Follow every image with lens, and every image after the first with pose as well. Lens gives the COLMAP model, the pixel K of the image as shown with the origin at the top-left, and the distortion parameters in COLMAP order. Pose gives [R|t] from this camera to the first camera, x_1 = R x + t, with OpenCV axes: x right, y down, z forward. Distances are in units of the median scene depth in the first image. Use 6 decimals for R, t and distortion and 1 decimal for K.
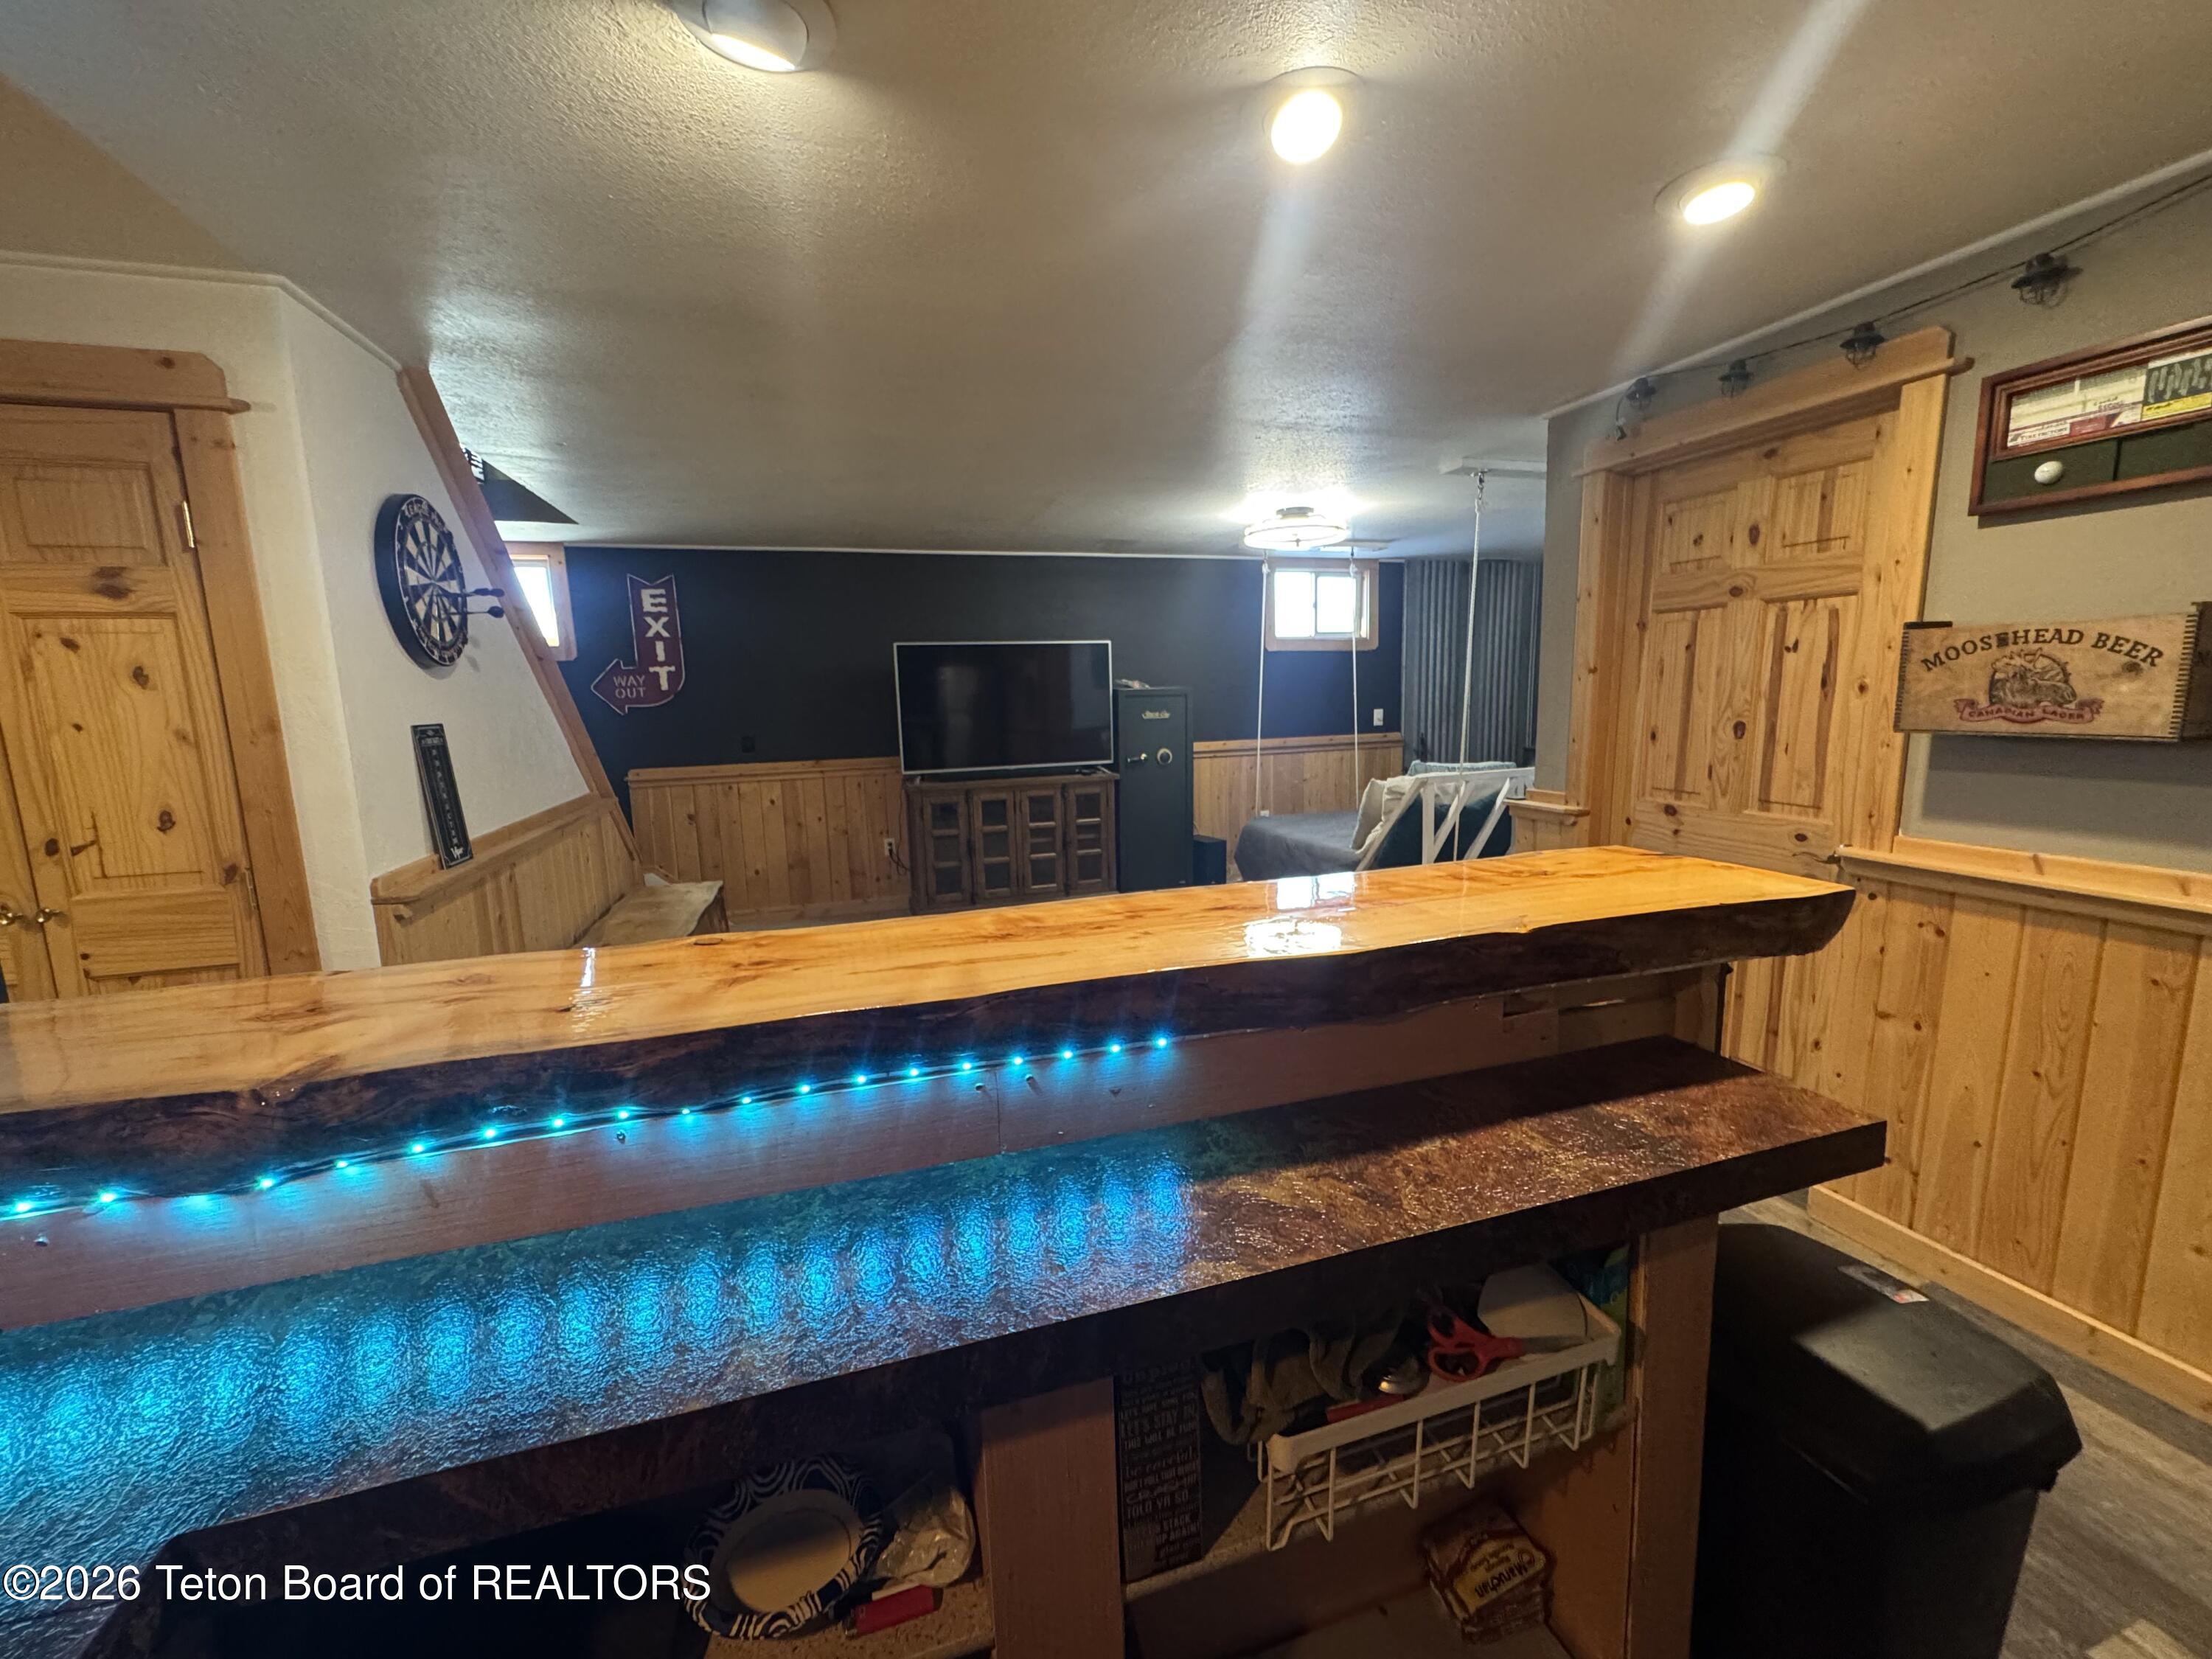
lens RADIAL K [[890.3, 0, 1108.2], [0, 890.3, 827.7], [0, 0, 1]] dist [-0.000439, 0.000012]
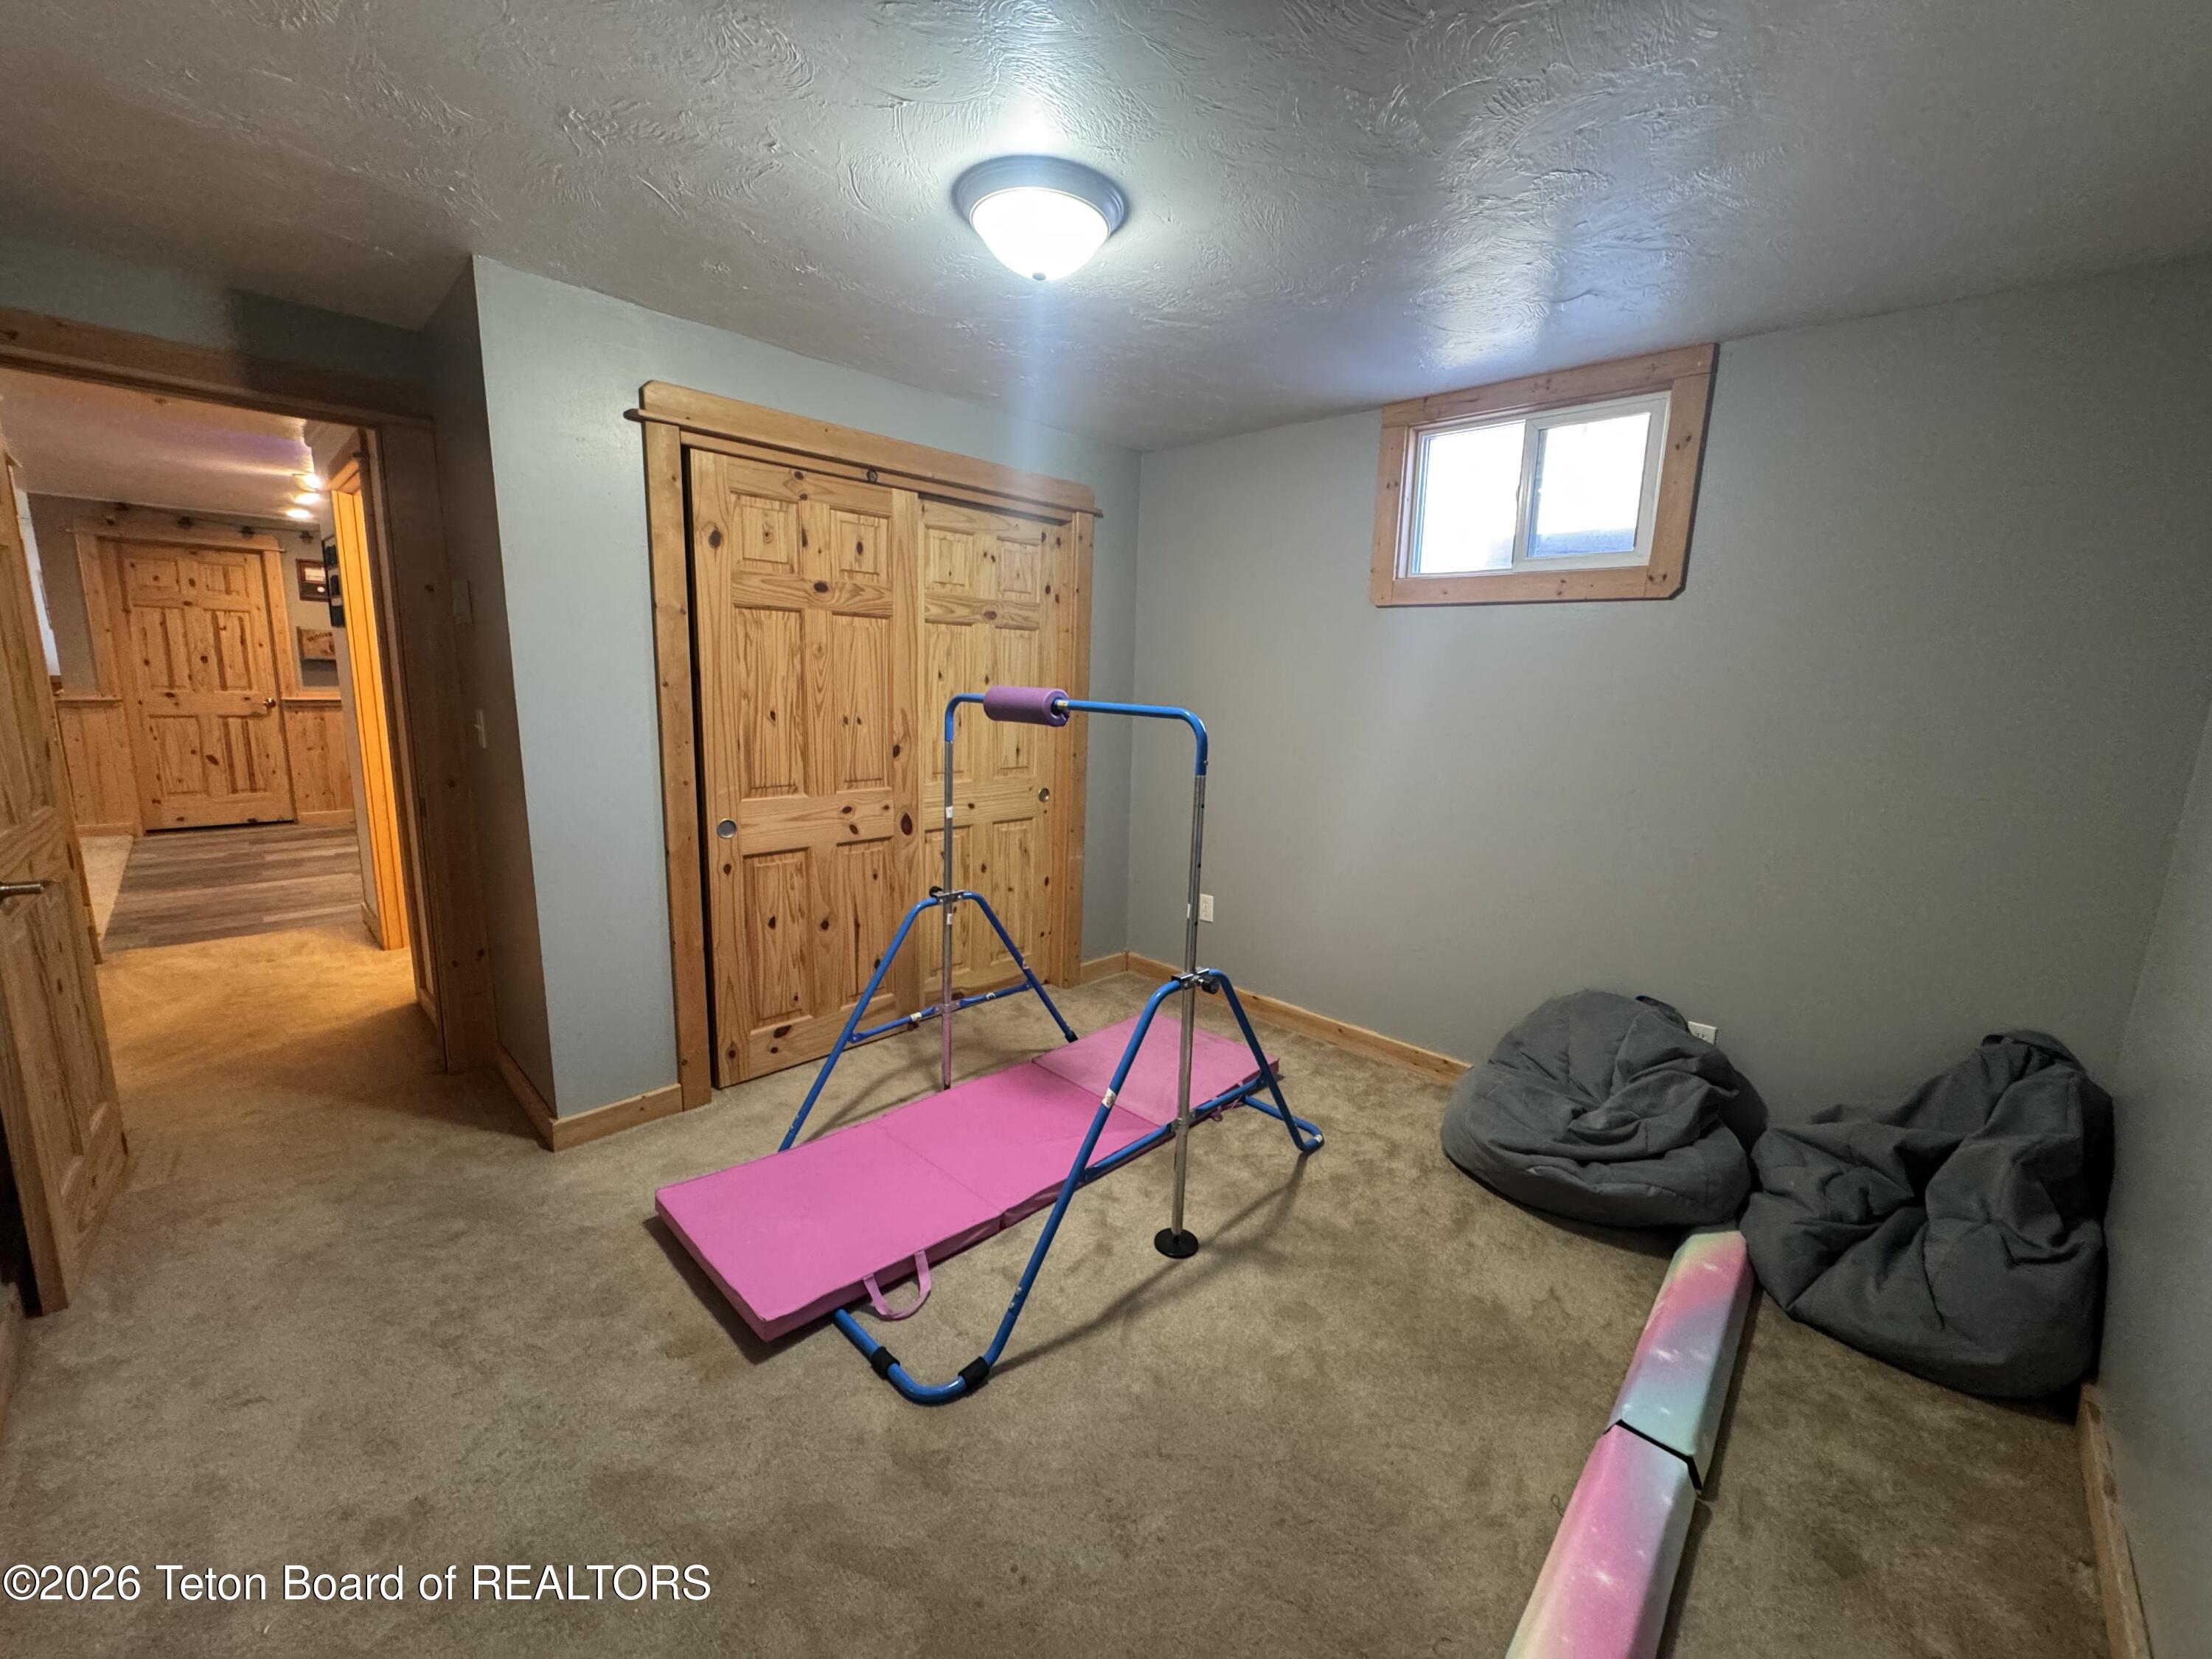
lens RADIAL K [[890.3, 0, 1105.5], [0, 890.3, 828.1], [0, 0, 1]] dist [-0.000439, 0.000012]
pose [[-0.507339, -0.142348, 0.849908, -2.932139], [0.112018, 0.967001, 0.228827, 0.064911], [-0.854435, 0.211298, -0.474652, 0.114612]]
